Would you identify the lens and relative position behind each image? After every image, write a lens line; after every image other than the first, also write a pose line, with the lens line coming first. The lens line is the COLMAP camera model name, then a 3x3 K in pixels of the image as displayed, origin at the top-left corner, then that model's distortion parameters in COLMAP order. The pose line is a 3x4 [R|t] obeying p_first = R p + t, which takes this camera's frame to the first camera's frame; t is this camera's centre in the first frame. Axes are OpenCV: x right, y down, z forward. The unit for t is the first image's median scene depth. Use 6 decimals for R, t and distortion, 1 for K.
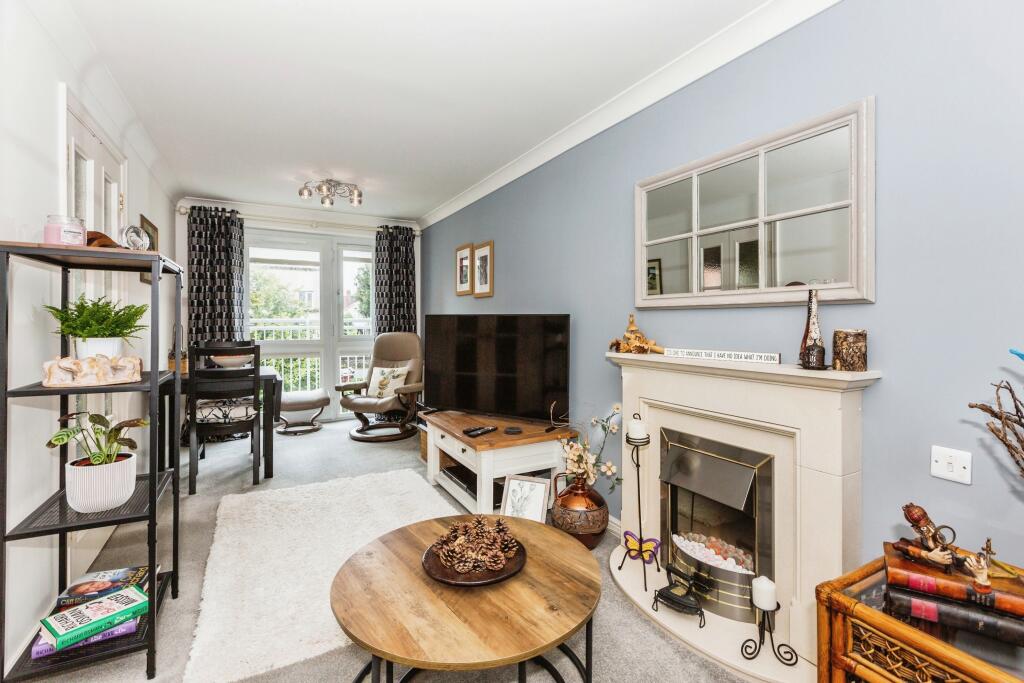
lens RADIAL K [[462.3, 0, 514.5], [0, 462.3, 331.6], [0, 0, 1]] dist [-0.004715, -0.000719]
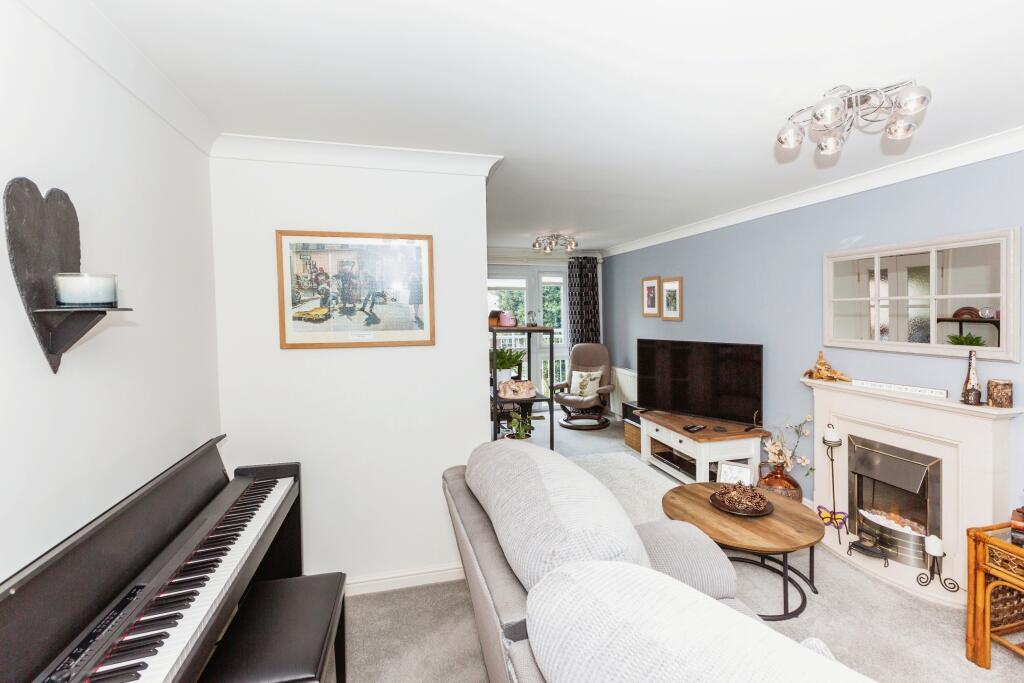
lens RADIAL K [[462.3, 0, 515.1], [0, 462.3, 320.1], [0, 0, 1]] dist [-0.004715, -0.000719]
pose [[0.970691, -0.000655, -0.240329, -0.352020], [0.001245, 0.999997, 0.002303, -0.155115], [0.240327, -0.002534, 0.970689, -0.649331]]
